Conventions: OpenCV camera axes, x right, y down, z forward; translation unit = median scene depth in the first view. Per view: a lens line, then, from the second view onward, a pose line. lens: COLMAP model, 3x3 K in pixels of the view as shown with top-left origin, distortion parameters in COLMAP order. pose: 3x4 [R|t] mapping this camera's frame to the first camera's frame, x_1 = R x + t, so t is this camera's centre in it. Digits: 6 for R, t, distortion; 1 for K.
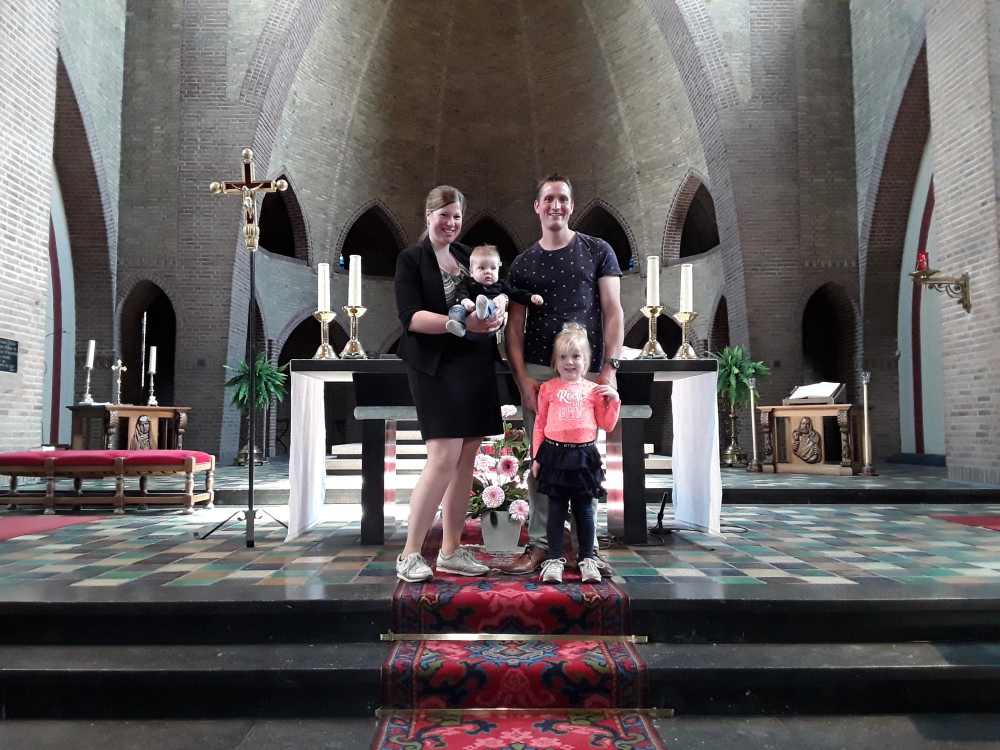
lens RADIAL K [[769.2, 0, 496.7], [0, 769.2, 363.0], [0, 0, 1]] dist [0.137962, -0.222859]
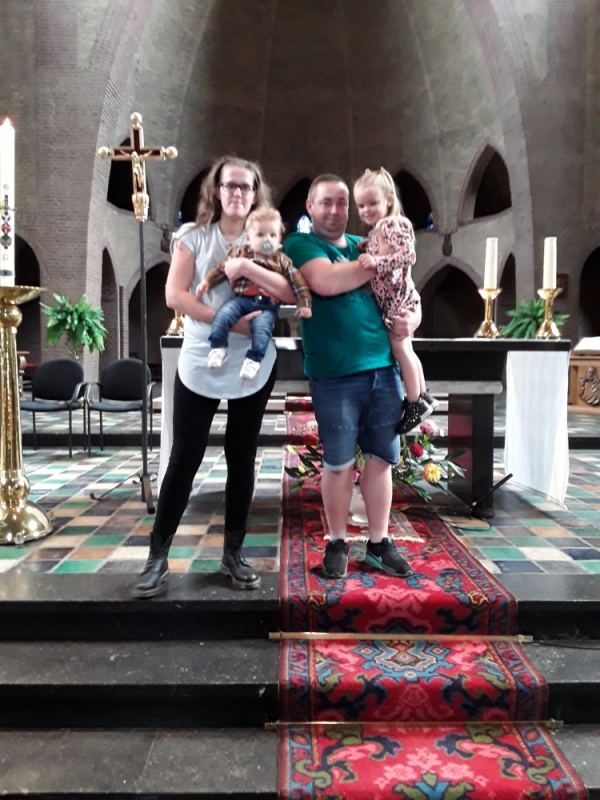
lens RADIAL K [[620.6, 0, 314.2], [0, 620.6, 378.5], [0, 0, 1]] dist [0.101717, -0.161158]
pose [[0.999709, 0.008923, 0.022420, -0.045251], [-0.011749, 0.991545, 0.129233, -0.034328], [-0.021077, -0.129459, 0.991361, 0.094956]]
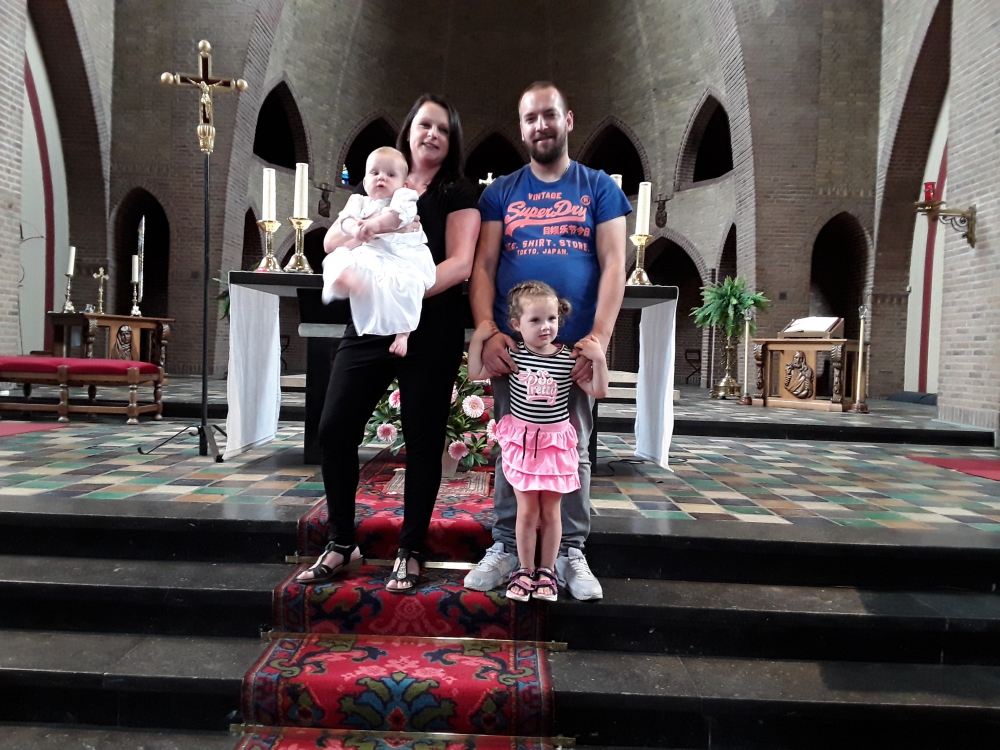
lens RADIAL K [[775.7, 0, 500.1], [0, 775.7, 356.1], [0, 0, 1]] dist [0.101717, -0.161158]
pose [[0.999157, 0.035973, -0.019770, 0.051229], [-0.034089, 0.995489, 0.088546, 0.001946], [0.022866, -0.087798, 0.995876, 0.023676]]
